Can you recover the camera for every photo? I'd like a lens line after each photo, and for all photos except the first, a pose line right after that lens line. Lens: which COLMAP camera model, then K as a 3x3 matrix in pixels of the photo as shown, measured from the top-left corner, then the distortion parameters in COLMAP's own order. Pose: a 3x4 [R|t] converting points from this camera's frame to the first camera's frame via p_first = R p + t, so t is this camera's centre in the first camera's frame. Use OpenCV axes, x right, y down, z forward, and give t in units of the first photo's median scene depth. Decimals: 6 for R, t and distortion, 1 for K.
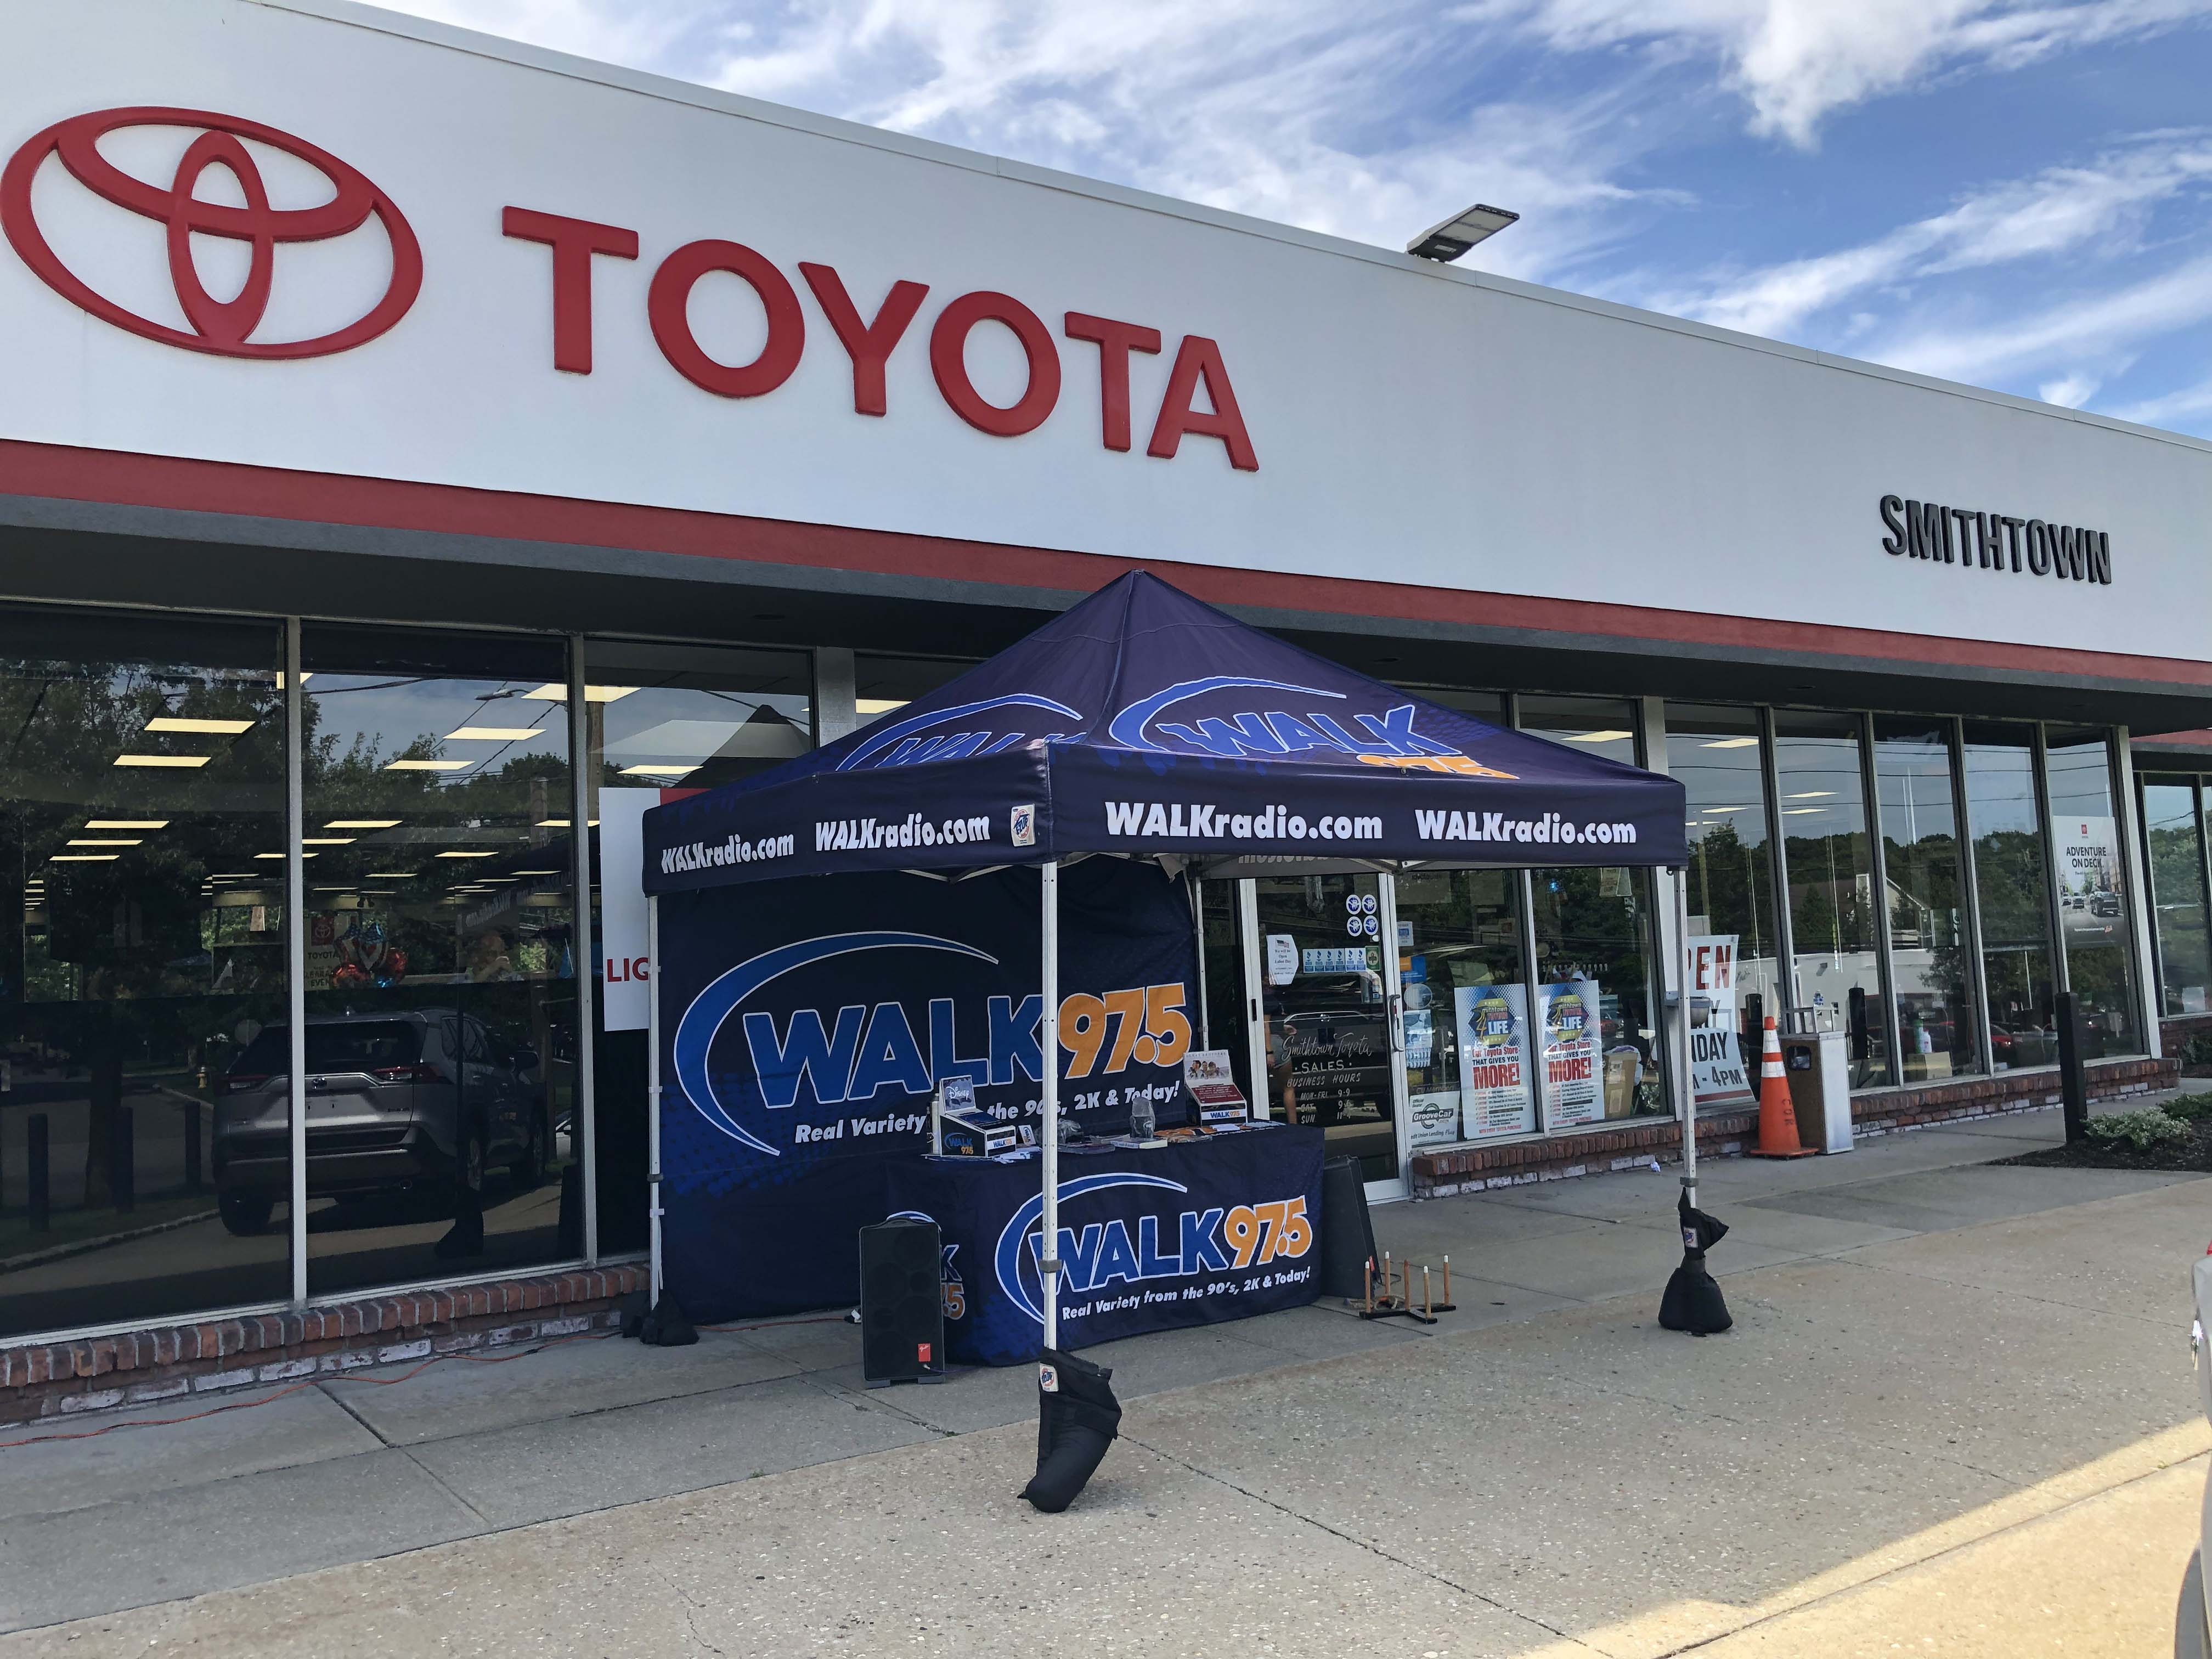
lens RADIAL K [[1812.1, 0, 1071.4], [0, 1812.1, 763.4], [0, 0, 1]] dist [0.039075, -0.029567]
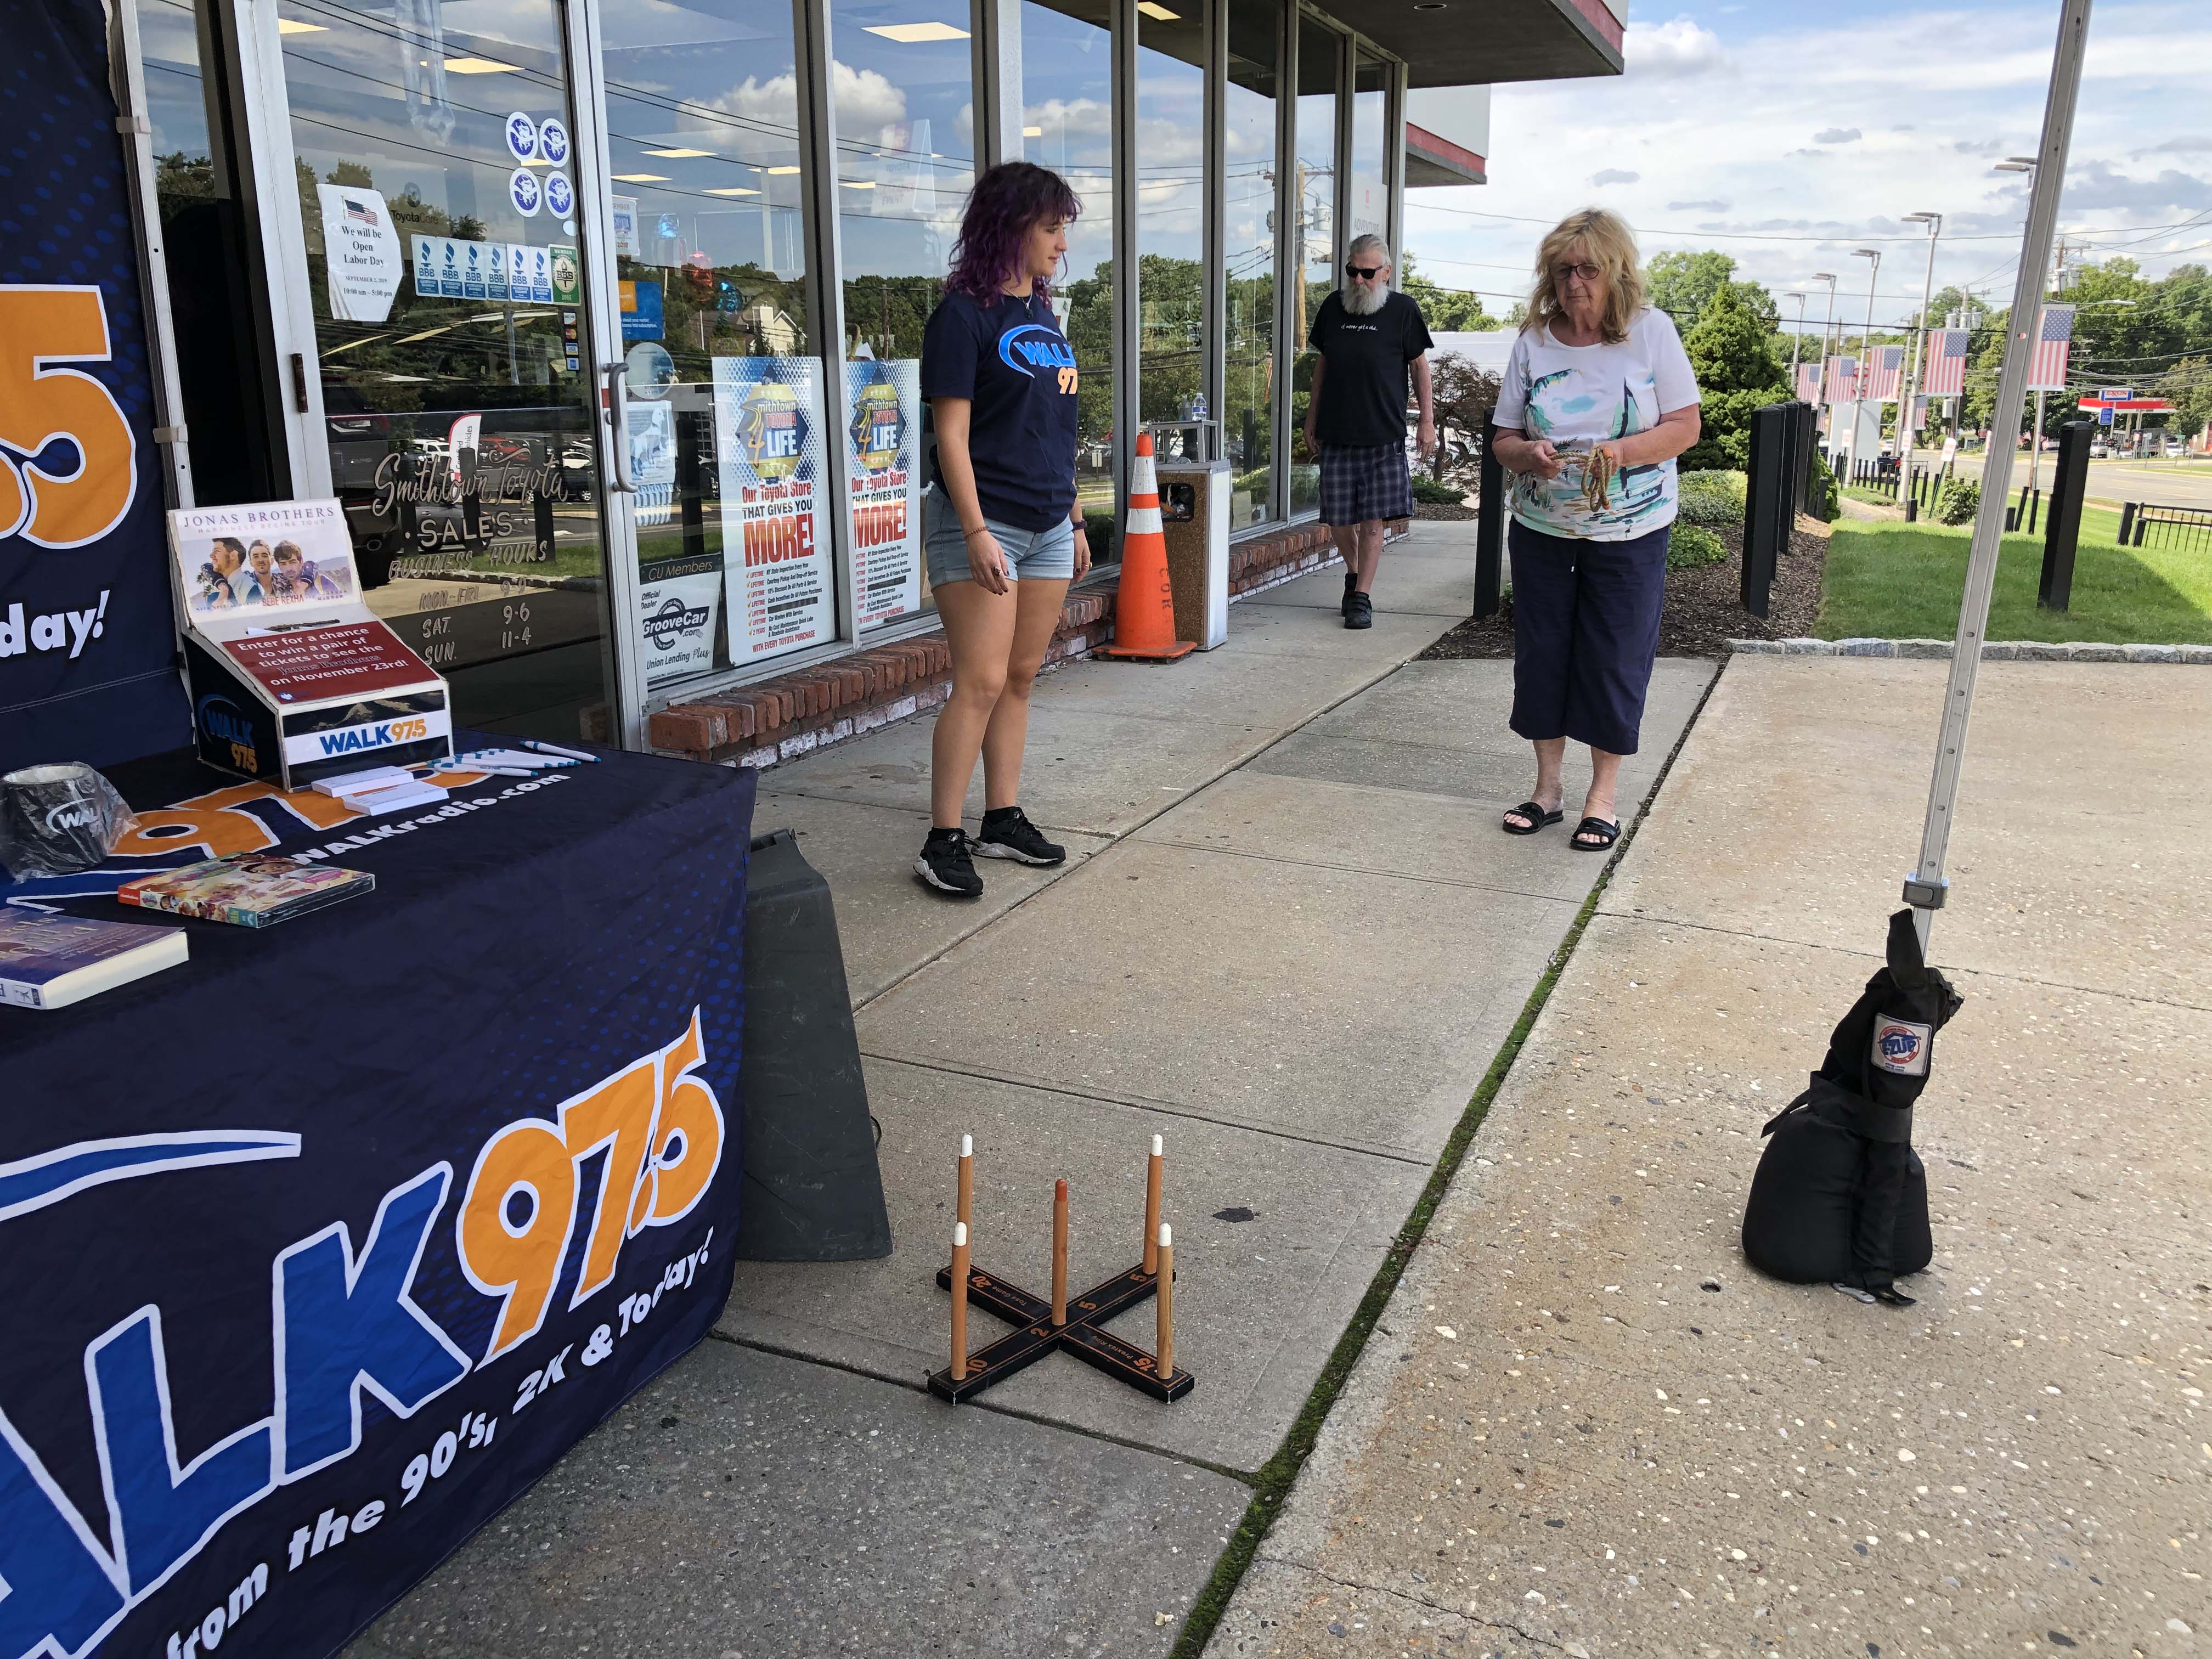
lens RADIAL K [[1812.1, 0, 1107.1], [0, 1812.1, 810.2], [0, 0, 1]] dist [0.039075, -0.029567]
pose [[0.823609, -0.098803, 0.558486, 0.018526], [-0.090547, 0.949172, 0.301452, 0.087442], [-0.559884, -0.298848, 0.772800, 0.566665]]
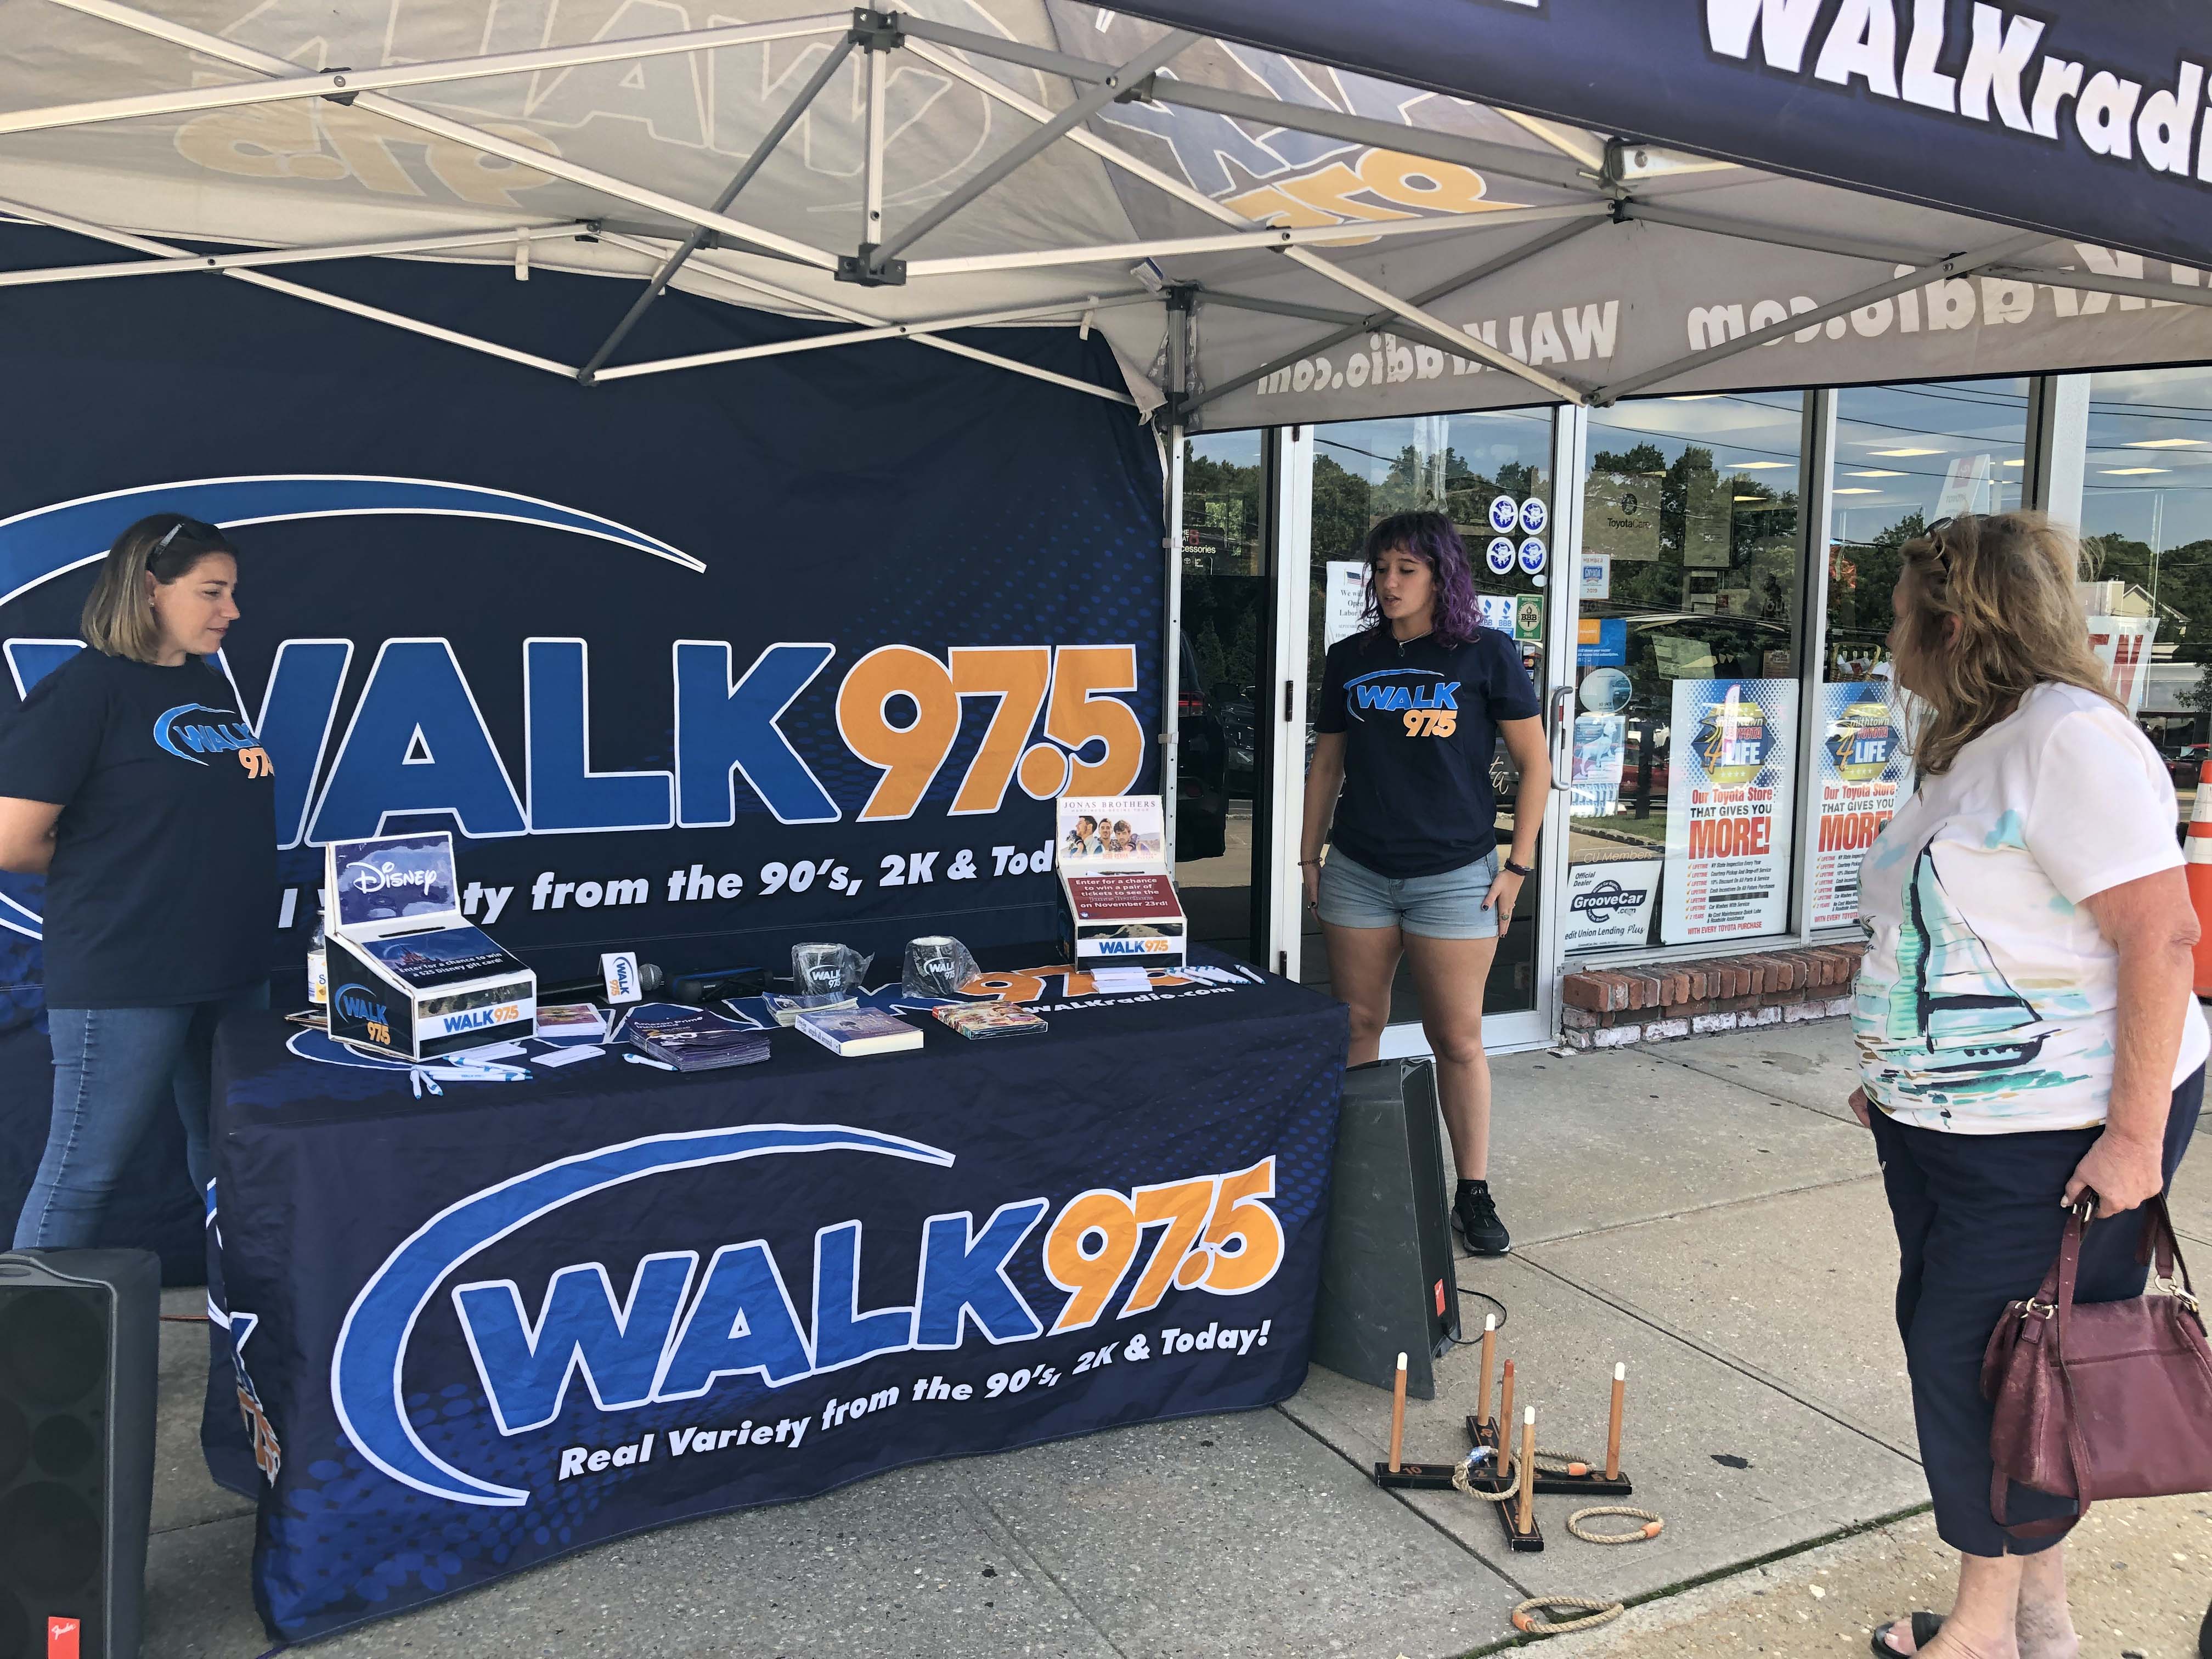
lens RADIAL K [[1812.1, 0, 1122.8], [0, 1812.1, 826.7], [0, 0, 1]] dist [0.039075, -0.029567]
pose [[0.996032, 0.064725, -0.061081, 0.084679], [-0.049812, 0.974214, 0.220058, 0.056512], [0.073749, -0.216143, 0.973573, 0.462173]]
